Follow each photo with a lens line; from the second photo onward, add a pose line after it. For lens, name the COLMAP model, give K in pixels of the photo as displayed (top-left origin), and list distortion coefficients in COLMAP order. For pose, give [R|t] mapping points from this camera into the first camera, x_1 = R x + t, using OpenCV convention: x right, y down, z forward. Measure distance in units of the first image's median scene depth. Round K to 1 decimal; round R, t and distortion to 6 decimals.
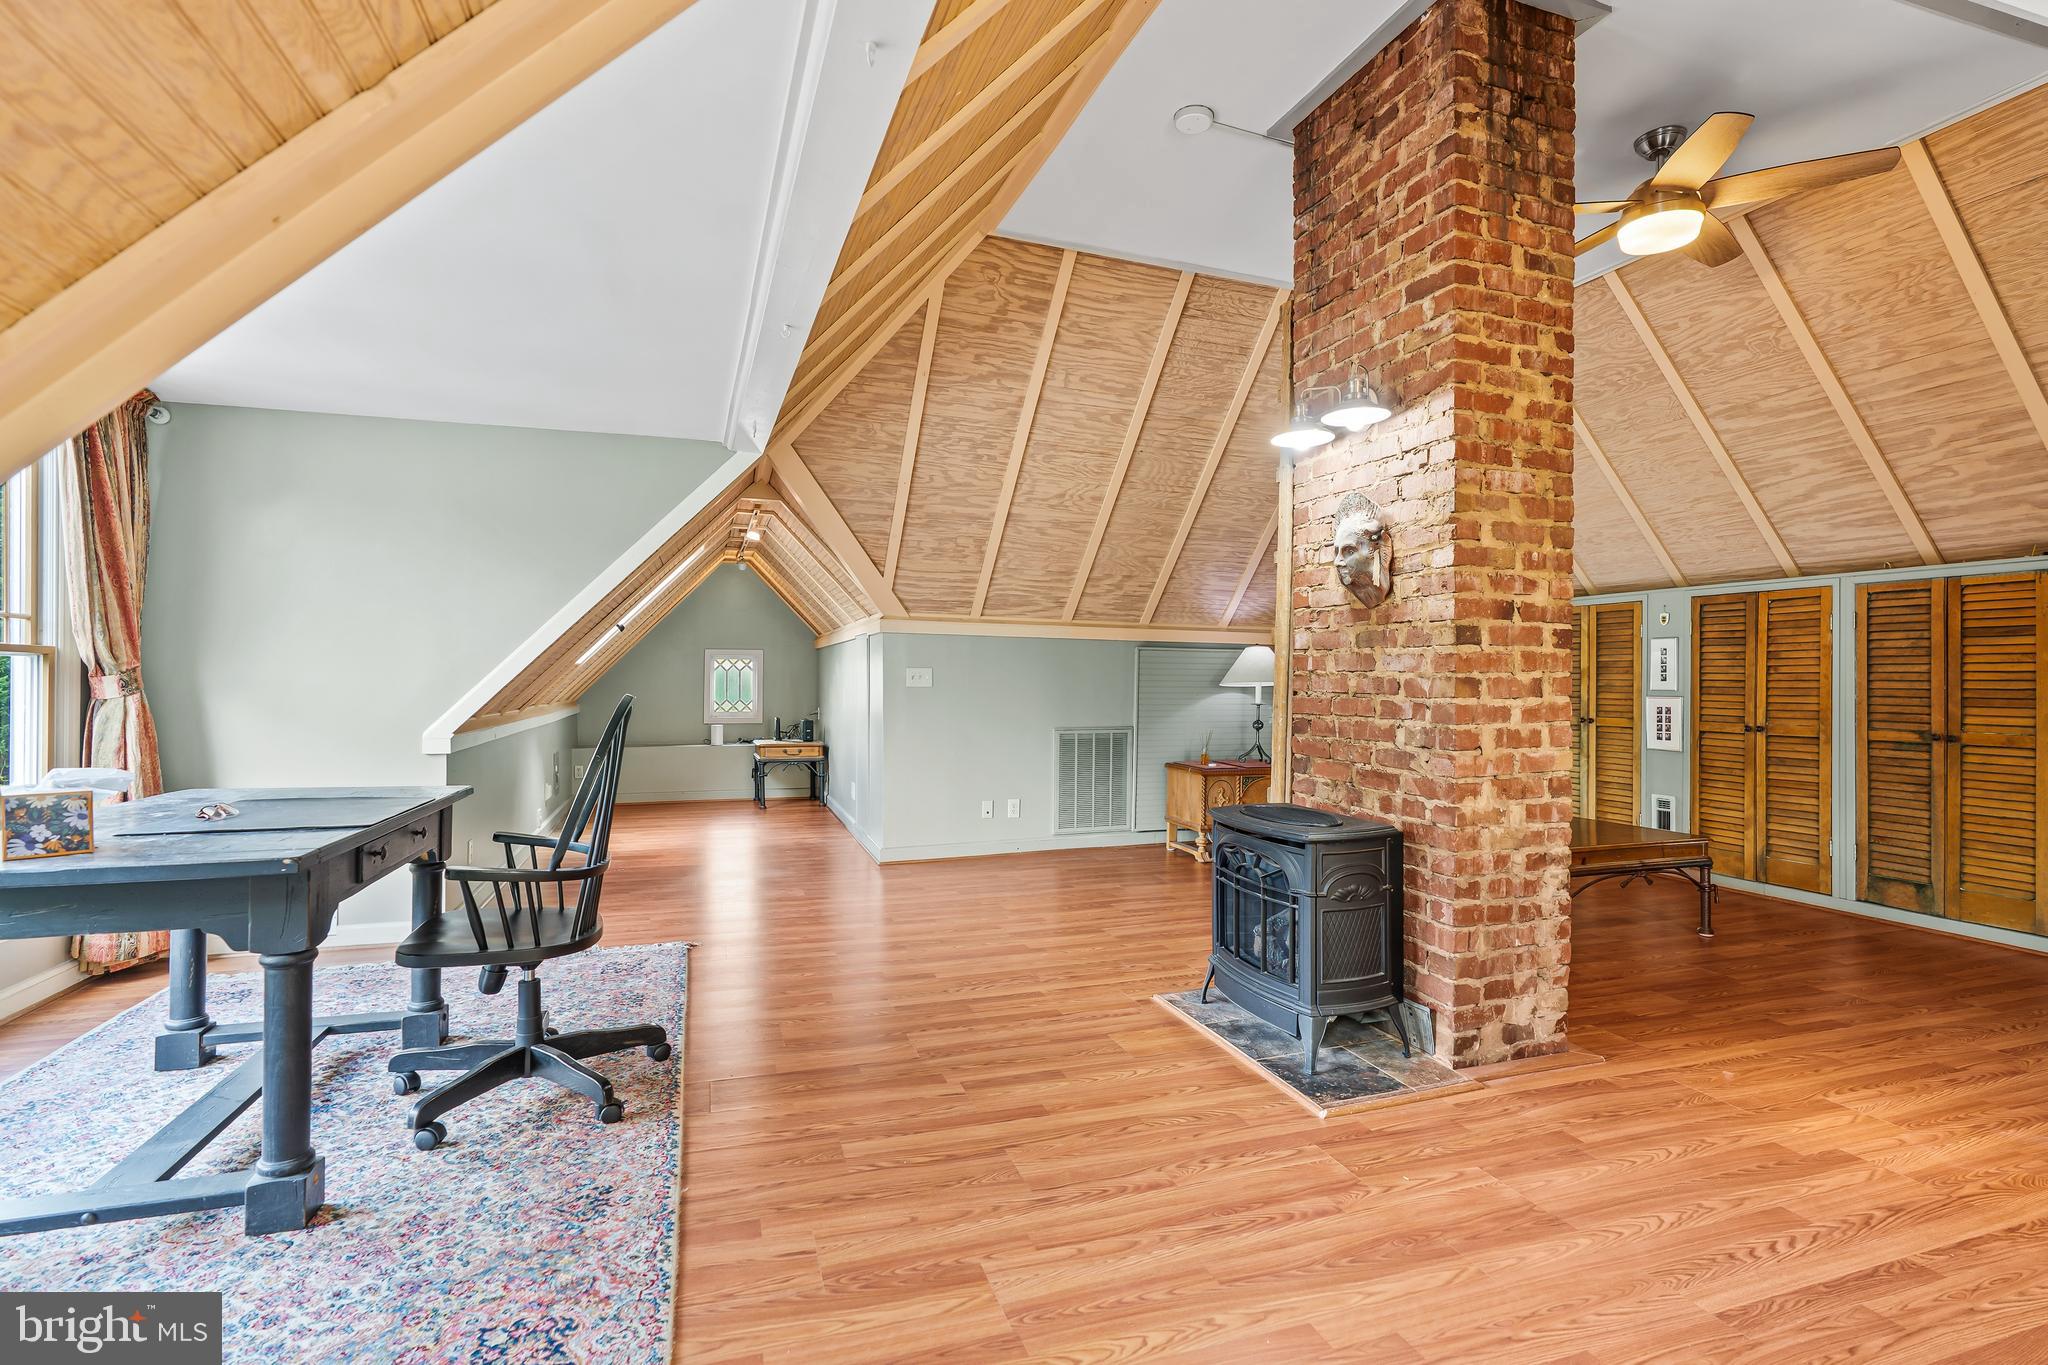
lens RADIAL K [[941.6, 0, 1023.9], [0, 941.6, 679.0], [0, 0, 1]] dist [-0.006190, 0.001801]
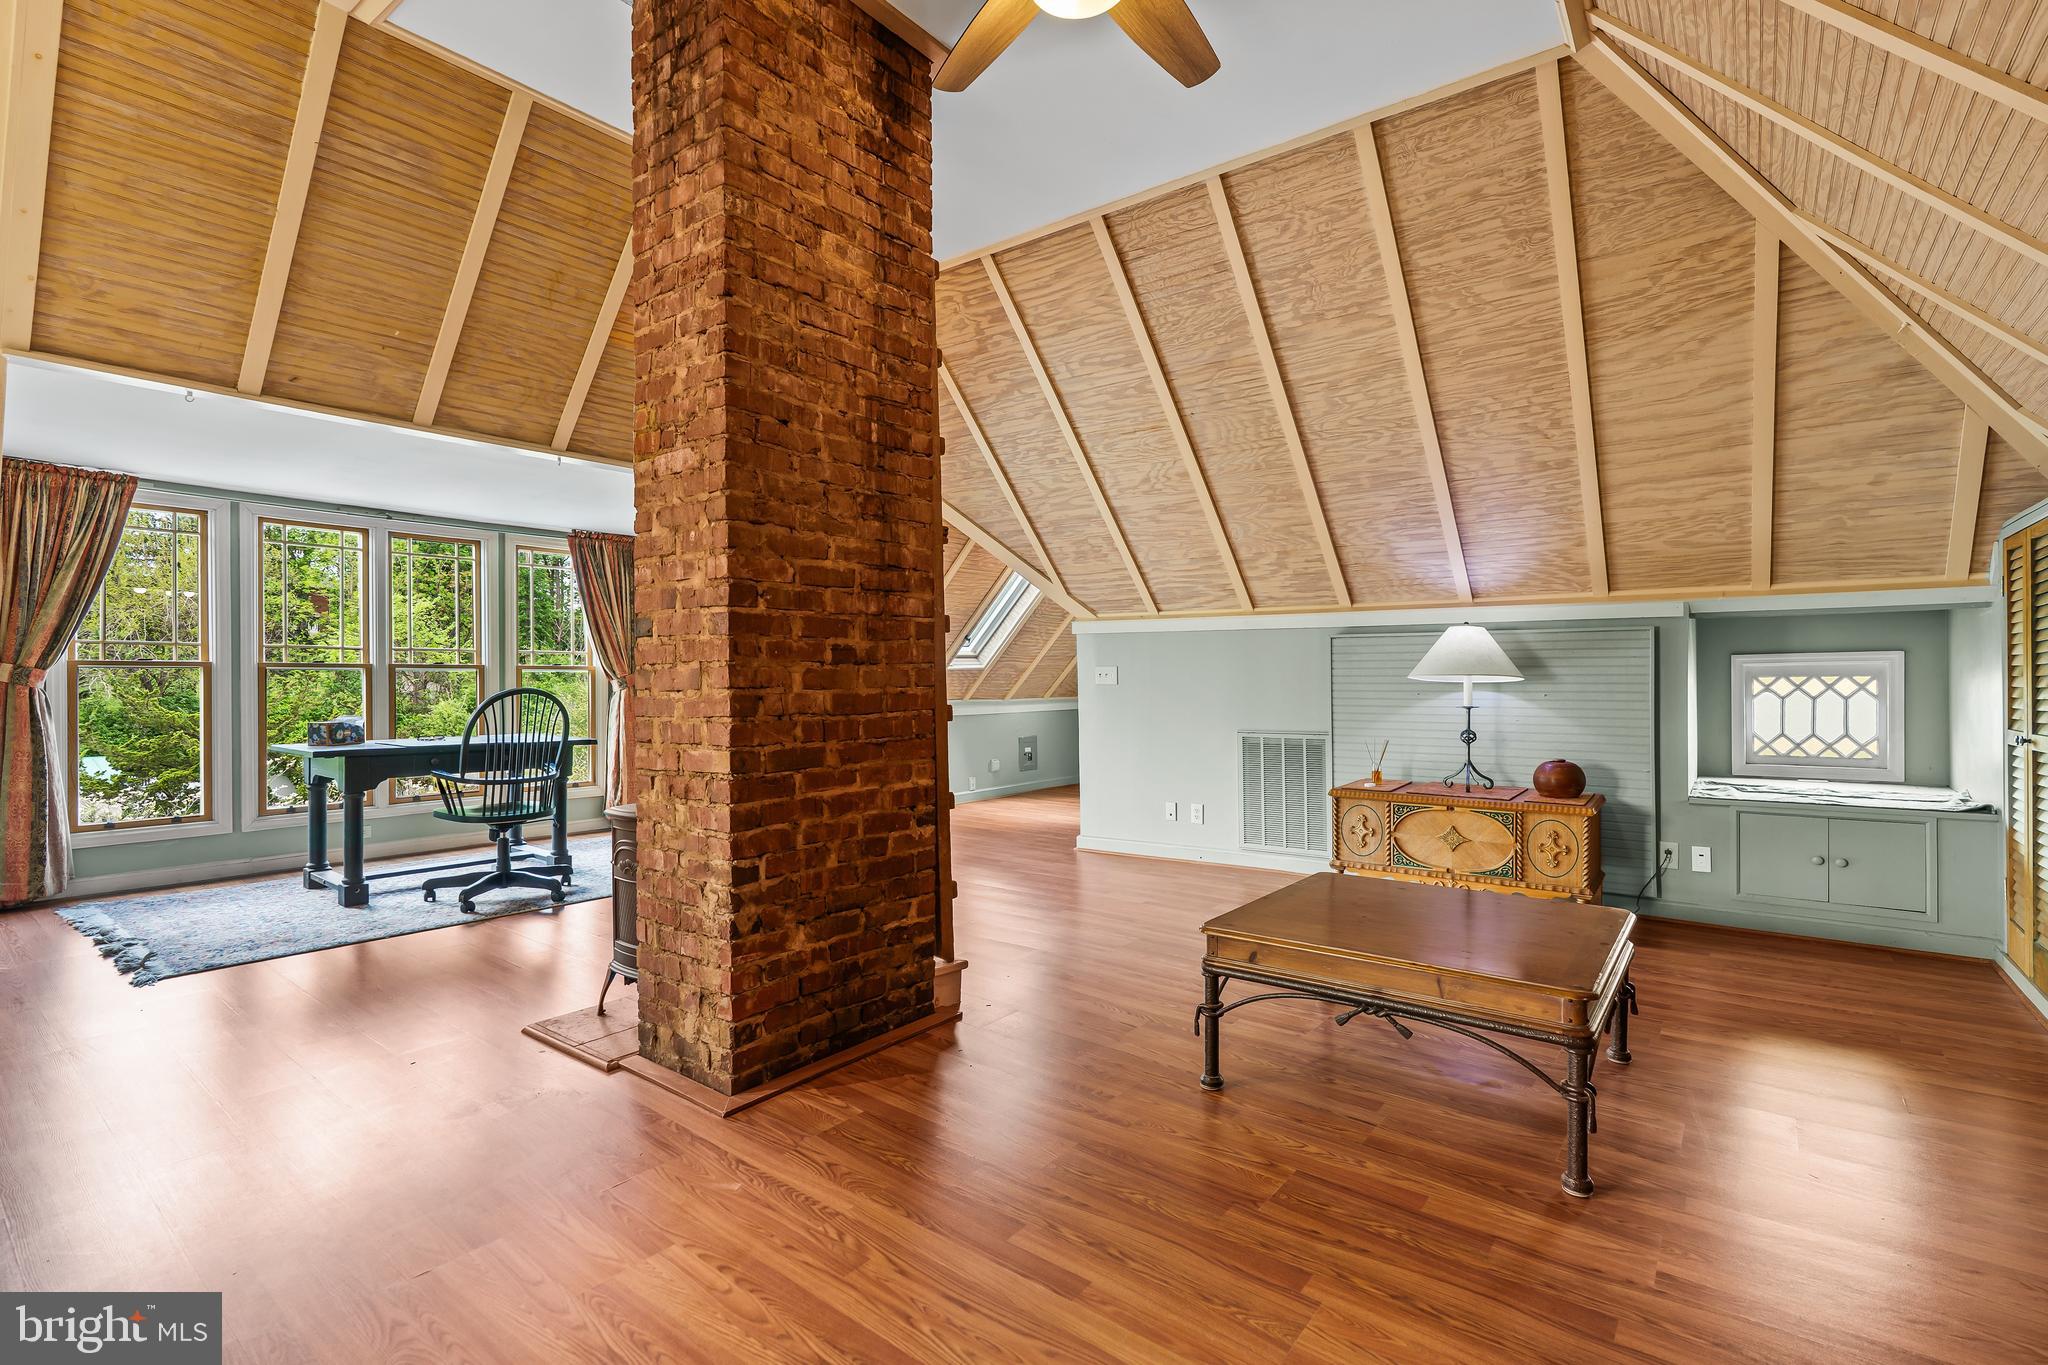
lens RADIAL K [[941.6, 0, 1037.9], [0, 941.6, 682.5], [0, 0, 1]] dist [-0.006190, 0.001801]
pose [[0.550424, -0.005980, -0.834864, 1.249340], [0.007255, 0.999971, -0.002380, 0.013933], [0.834854, -0.004747, 0.550452, 0.646979]]
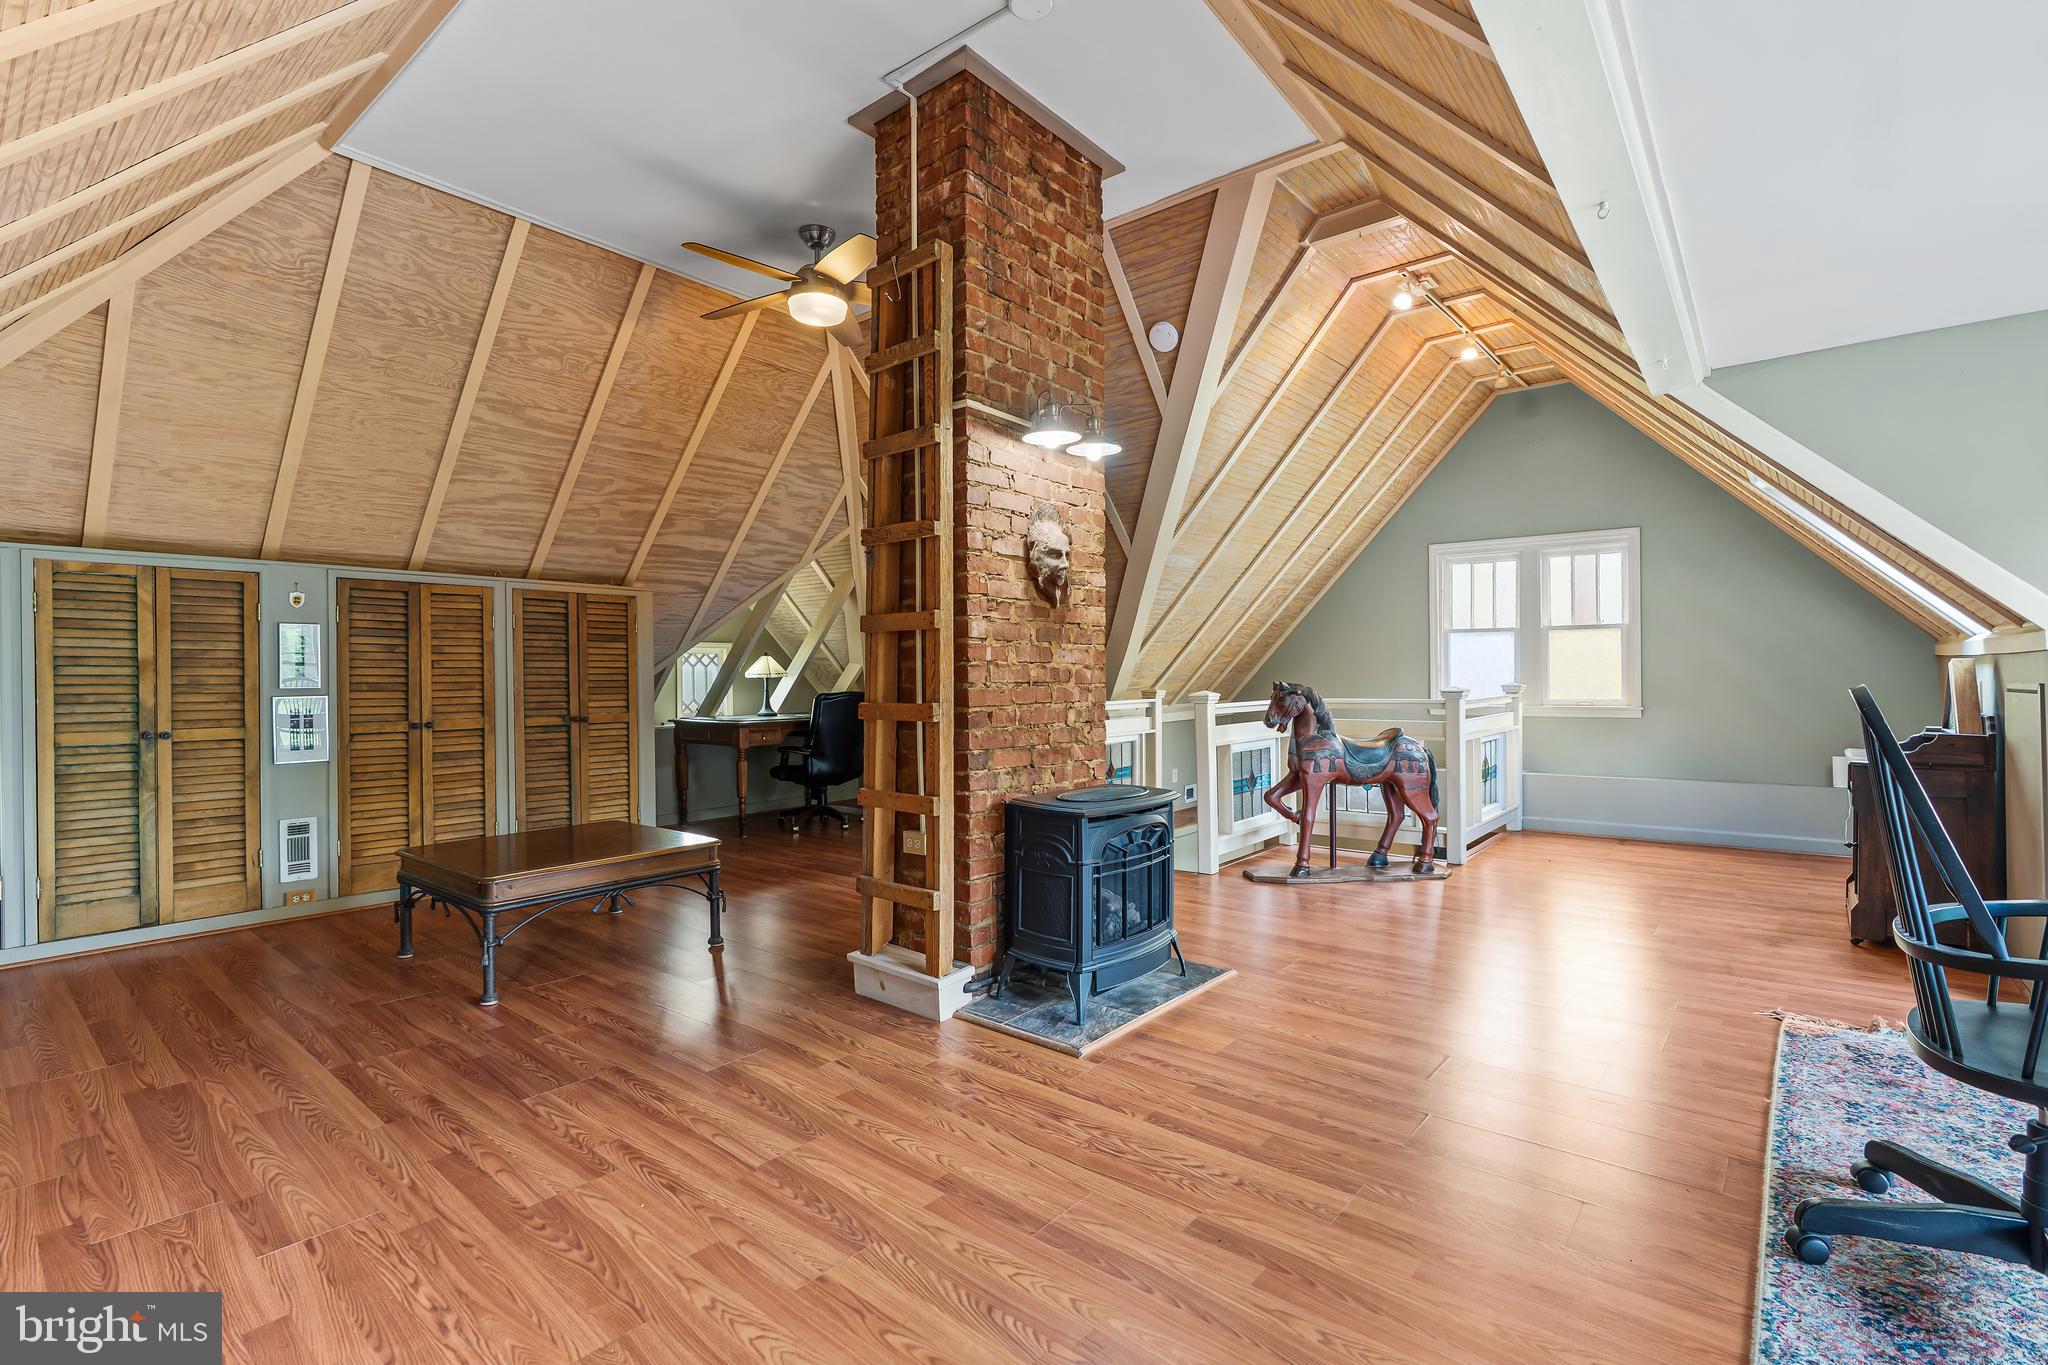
lens RADIAL K [[941.6, 0, 1022.0], [0, 941.6, 679.7], [0, 0, 1]] dist [-0.006190, 0.001801]
pose [[-0.514013, -0.003066, 0.857777, -0.539335], [0.004713, 0.999968, 0.006398, 0.004401], [-0.857770, 0.007331, -0.513982, 1.458052]]
